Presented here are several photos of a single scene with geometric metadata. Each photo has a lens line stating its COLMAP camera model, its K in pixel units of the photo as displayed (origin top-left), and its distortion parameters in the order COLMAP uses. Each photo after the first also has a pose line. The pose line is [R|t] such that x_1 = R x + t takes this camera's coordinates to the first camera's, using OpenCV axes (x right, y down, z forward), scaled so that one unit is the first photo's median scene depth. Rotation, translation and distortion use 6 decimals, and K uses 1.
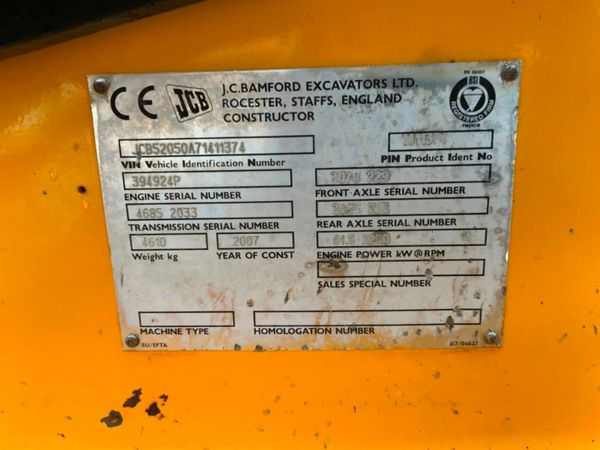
lens RADIAL K [[496.4, 0, 300.1], [0, 496.4, 225.2], [0, 0, 1]] dist [0.071031, -0.137401]
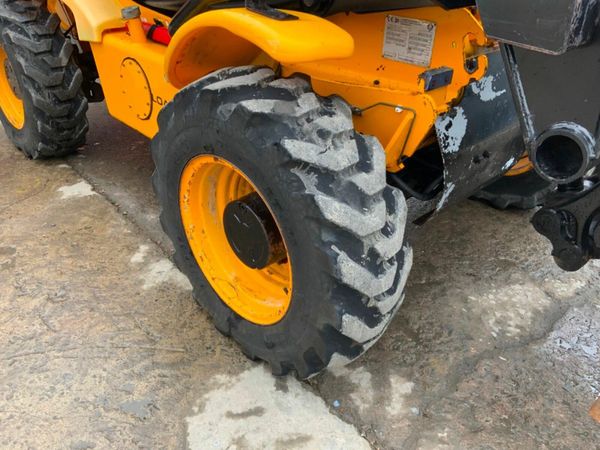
lens RADIAL K [[496.4, 0, 299.3], [0, 496.4, 225.2], [0, 0, 1]] dist [0.071031, -0.137401]
pose [[0.723830, 0.403855, -0.559439, 3.710315], [-0.212318, 0.901834, 0.376321, -0.003872], [0.656500, -0.153614, 0.738519, -5.295057]]
